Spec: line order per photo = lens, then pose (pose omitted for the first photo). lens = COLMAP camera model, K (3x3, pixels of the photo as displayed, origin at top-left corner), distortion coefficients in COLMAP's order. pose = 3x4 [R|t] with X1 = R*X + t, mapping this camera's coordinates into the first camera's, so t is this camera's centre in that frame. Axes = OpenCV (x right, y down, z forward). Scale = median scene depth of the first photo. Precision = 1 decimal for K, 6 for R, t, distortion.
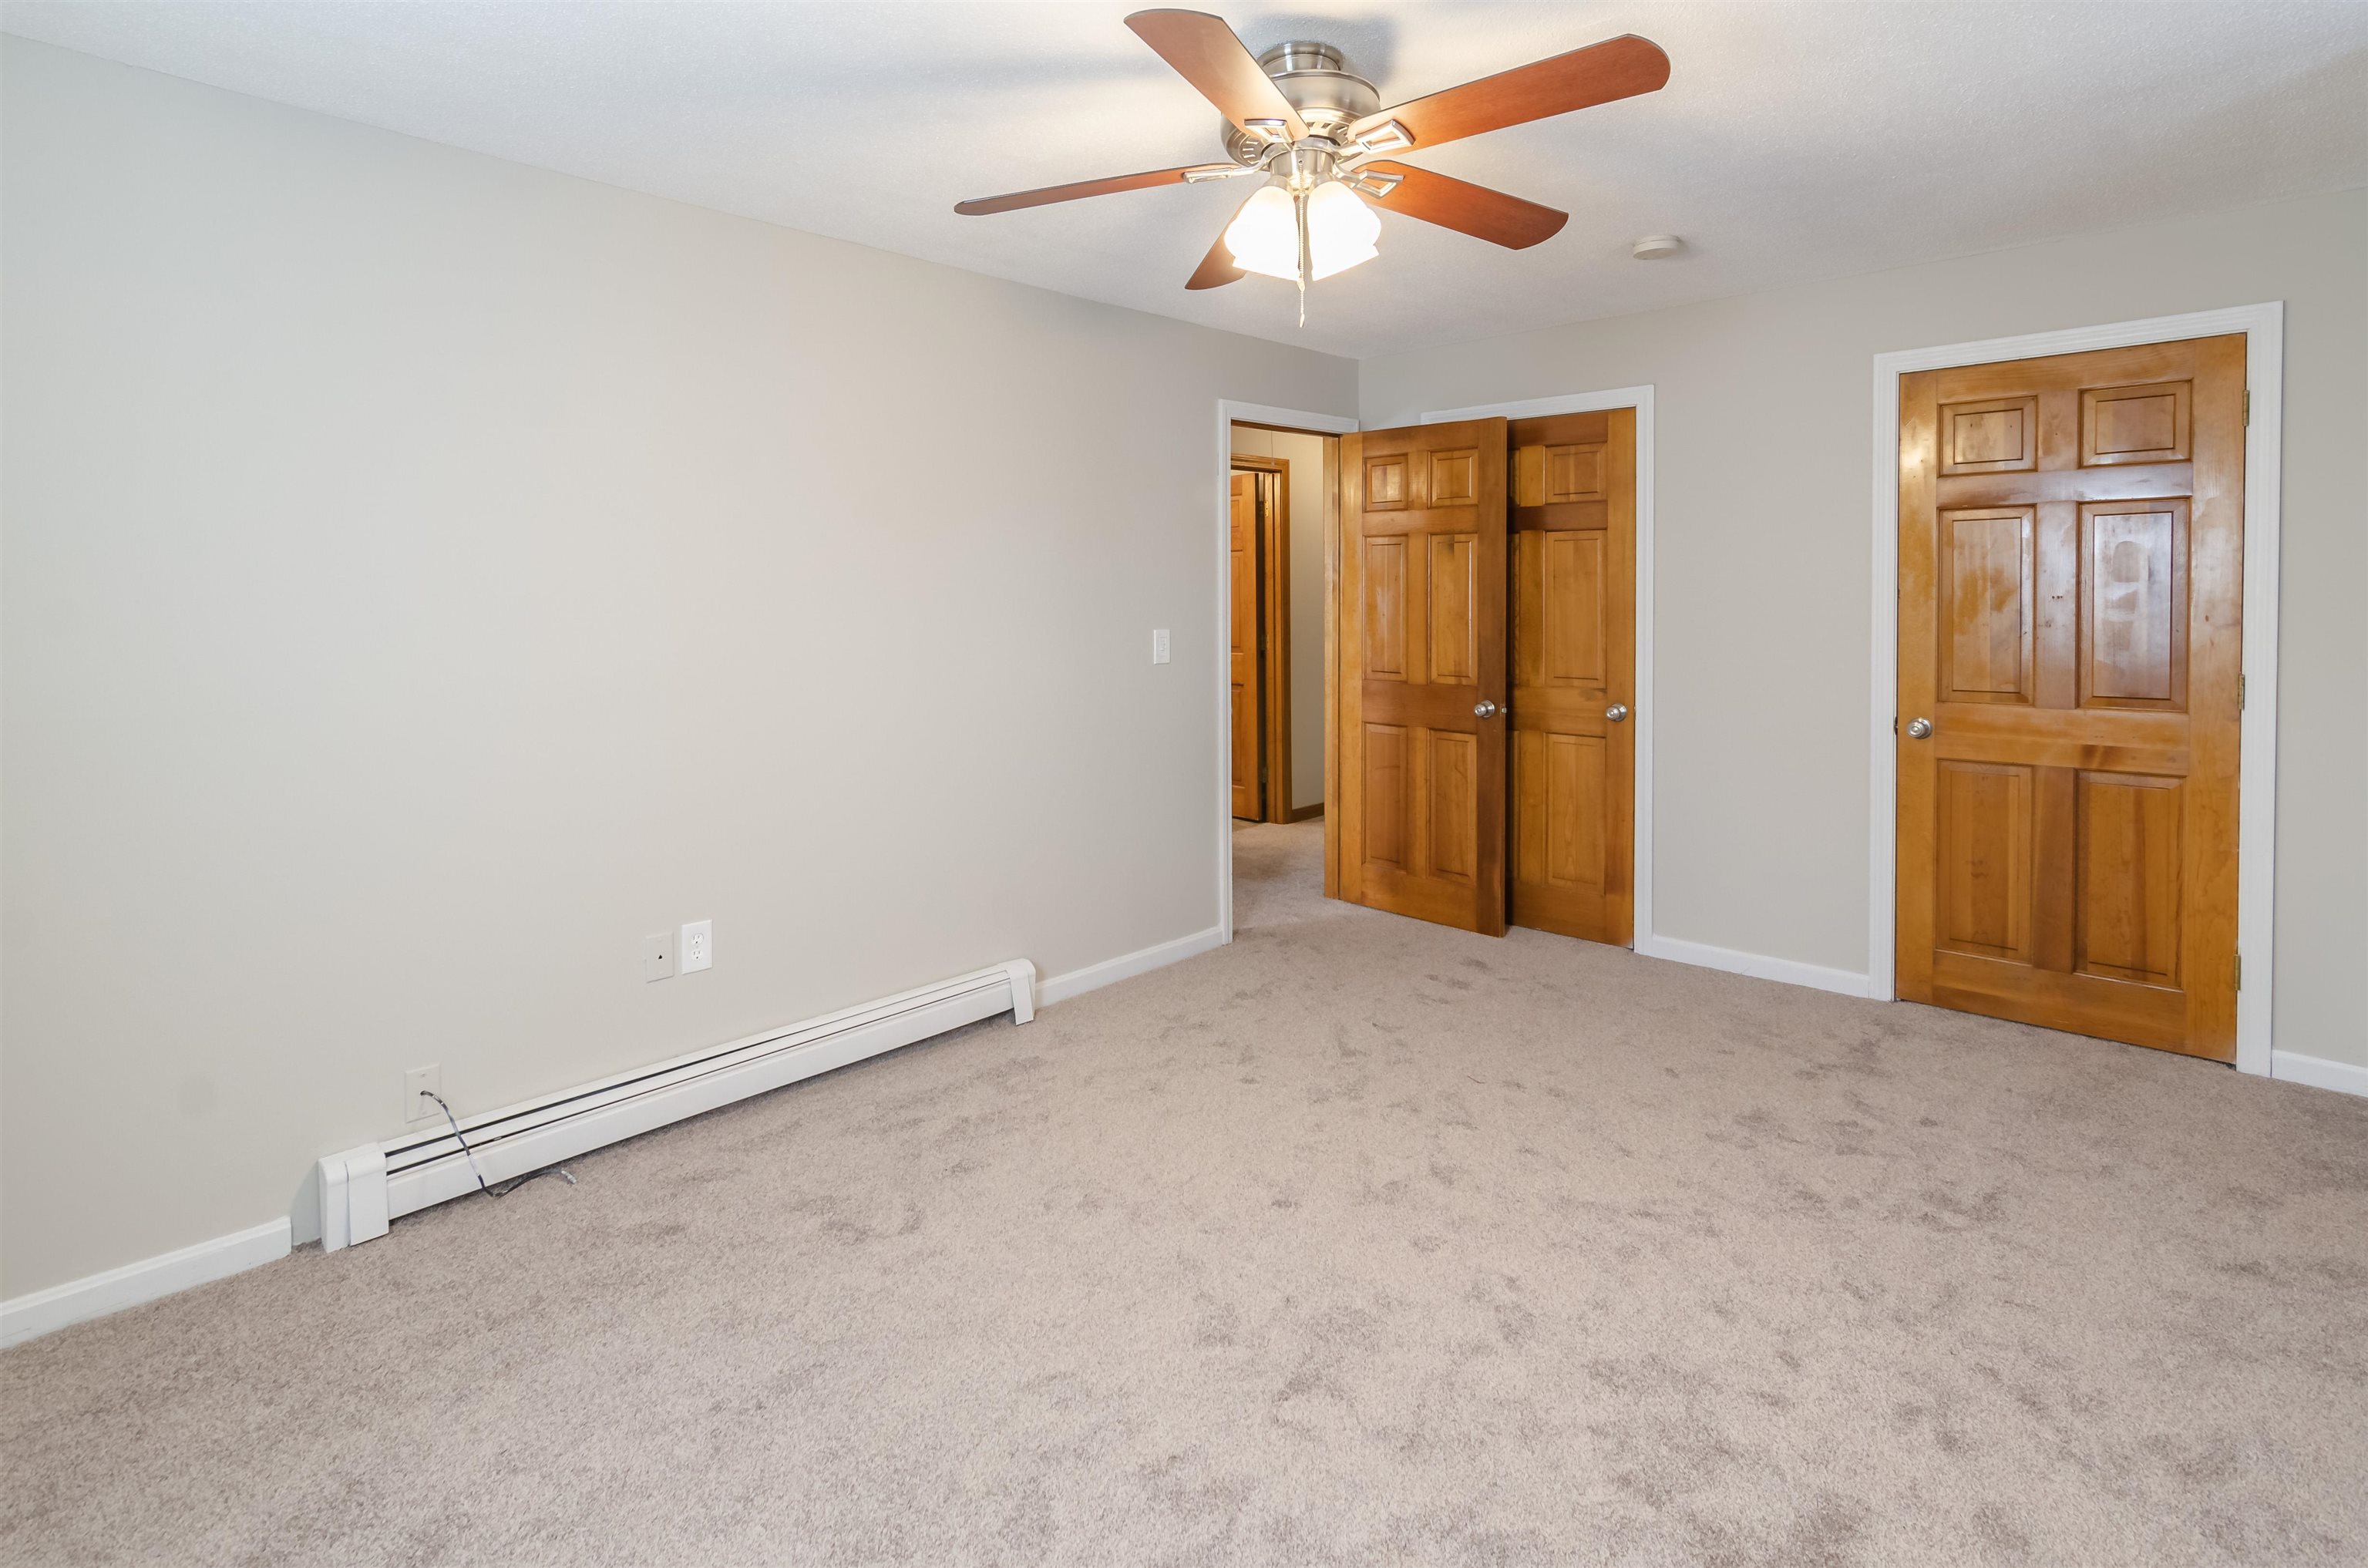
lens RADIAL K [[1210.7, 0, 1207.6], [0, 1210.7, 603.0], [0, 0, 1]] dist [0.000372, 0.000695]
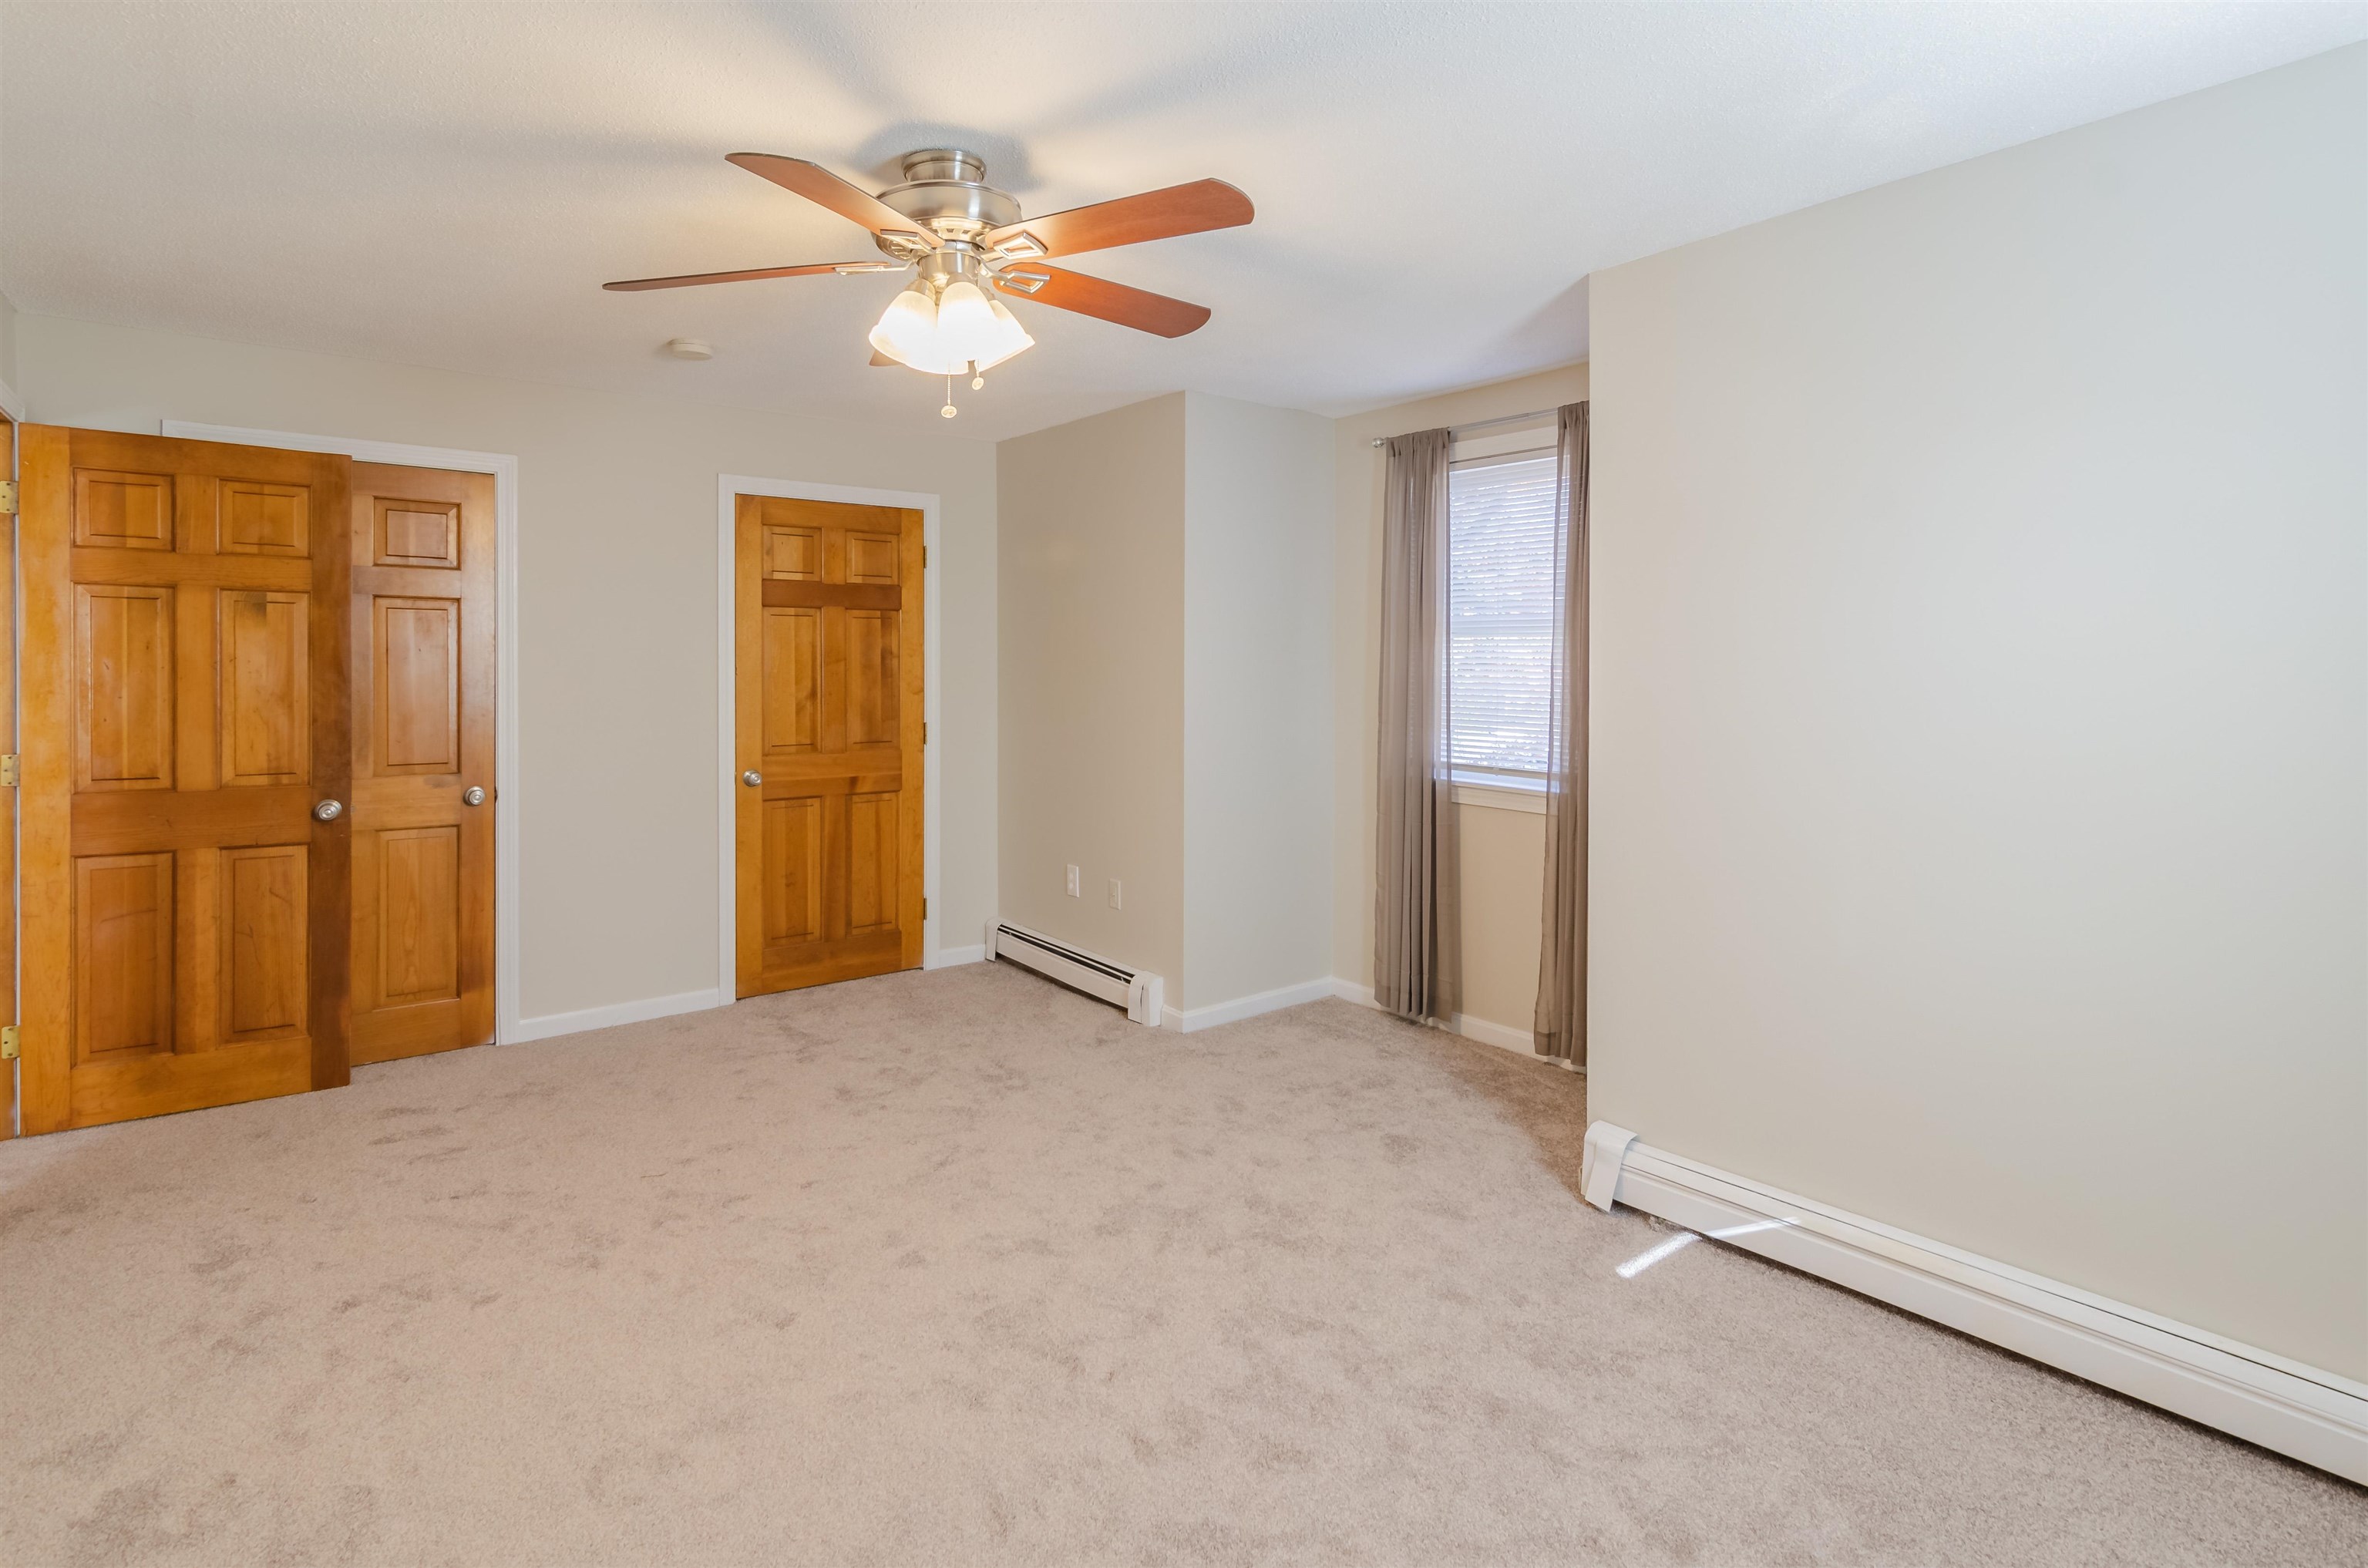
lens RADIAL K [[1125.5, 0, 1172.9], [0, 1125.5, 661.6], [0, 0, 1]] dist [-0.002143, 0.000525]
pose [[0.176323, 0.013430, 0.984241, -0.424430], [0.004999, 0.999882, -0.014540, 0.001617], [-0.984320, 0.007484, 0.176235, 0.315284]]
